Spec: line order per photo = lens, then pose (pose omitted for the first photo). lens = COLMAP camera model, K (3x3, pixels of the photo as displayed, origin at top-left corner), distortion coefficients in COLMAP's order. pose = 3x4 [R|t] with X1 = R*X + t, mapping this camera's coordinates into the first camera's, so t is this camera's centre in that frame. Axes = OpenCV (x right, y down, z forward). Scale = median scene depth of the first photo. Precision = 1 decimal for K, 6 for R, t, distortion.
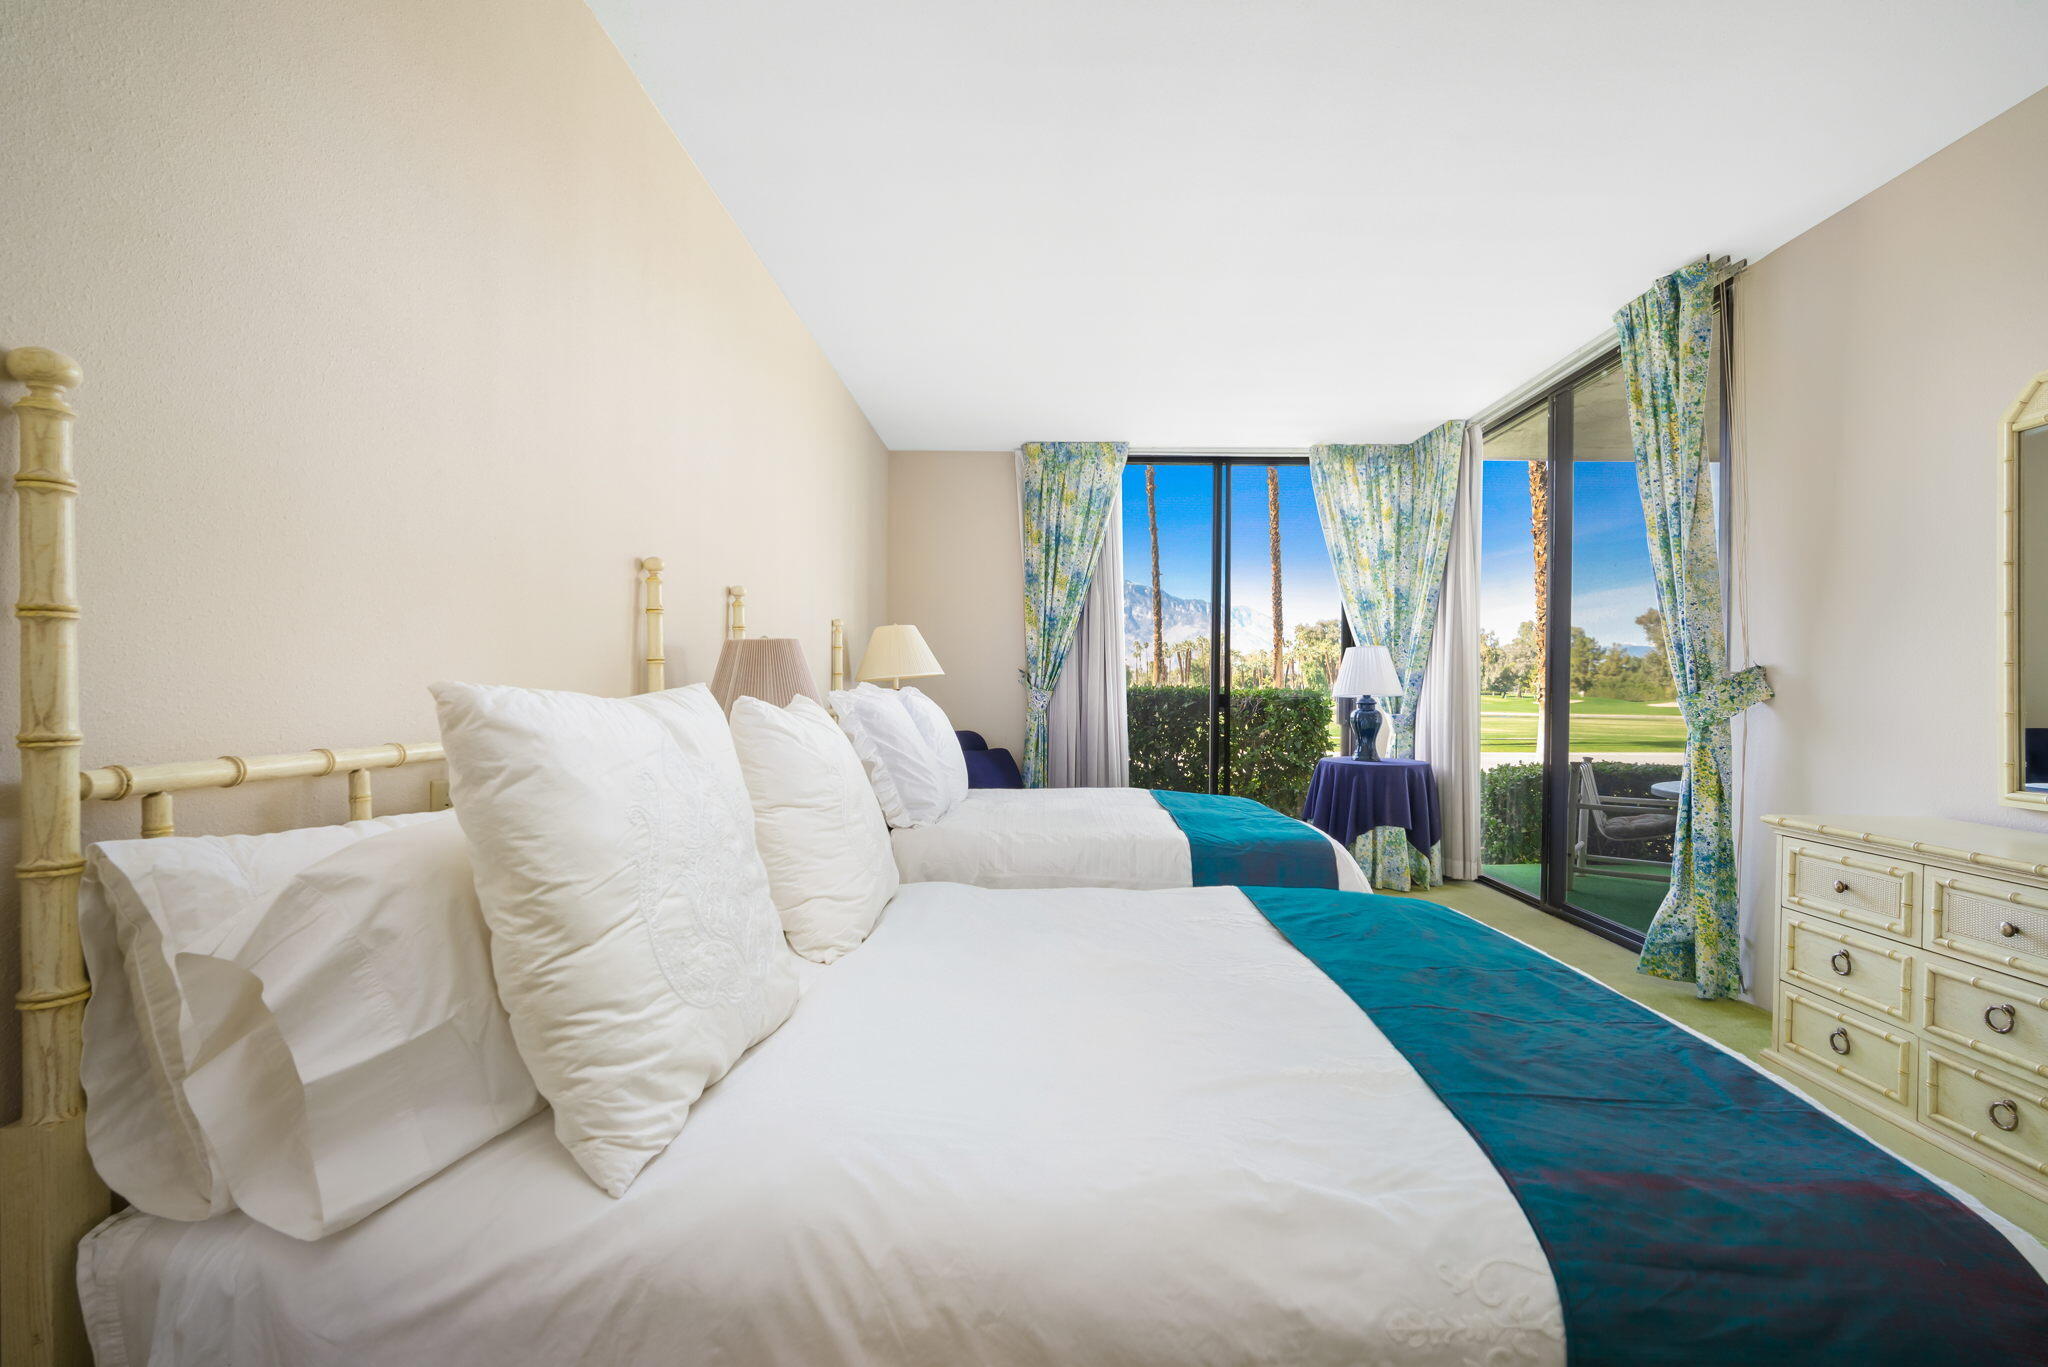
lens RADIAL K [[897.8, 0, 1042.1], [0, 897.8, 691.1], [0, 0, 1]] dist [-0.013916, 0.003598]
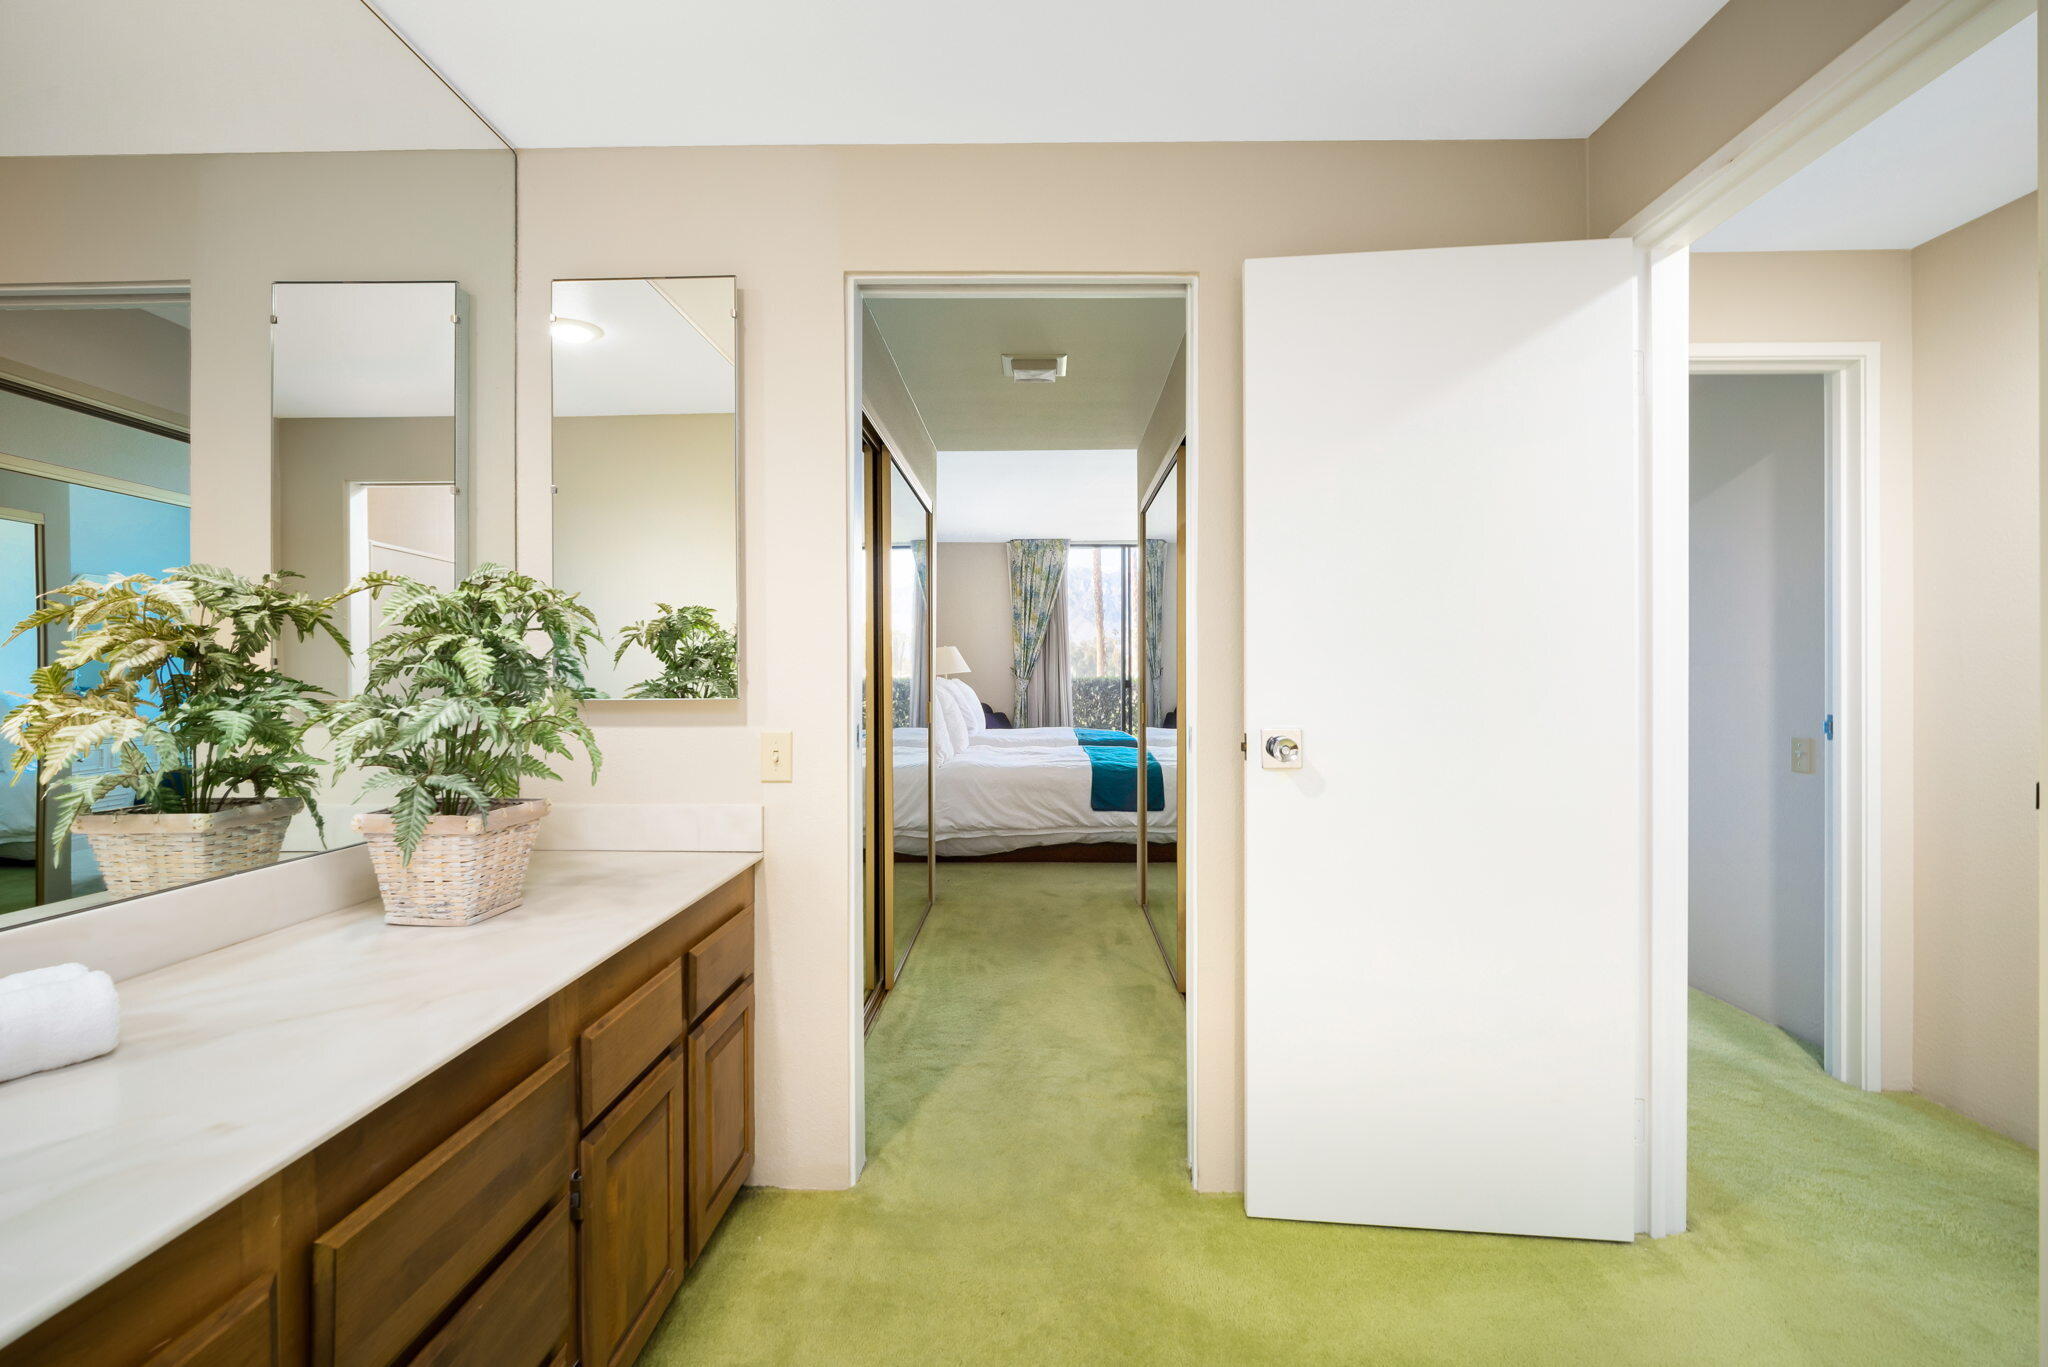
lens RADIAL K [[897.8, 0, 1017.0], [0, 897.8, 684.1], [0, 0, 1]] dist [-0.013916, 0.003598]
pose [[0.999934, -0.009909, 0.005755, -0.022834], [0.009897, 0.999949, 0.002067, 0.004261], [-0.005775, -0.002009, 0.999981, -0.777677]]
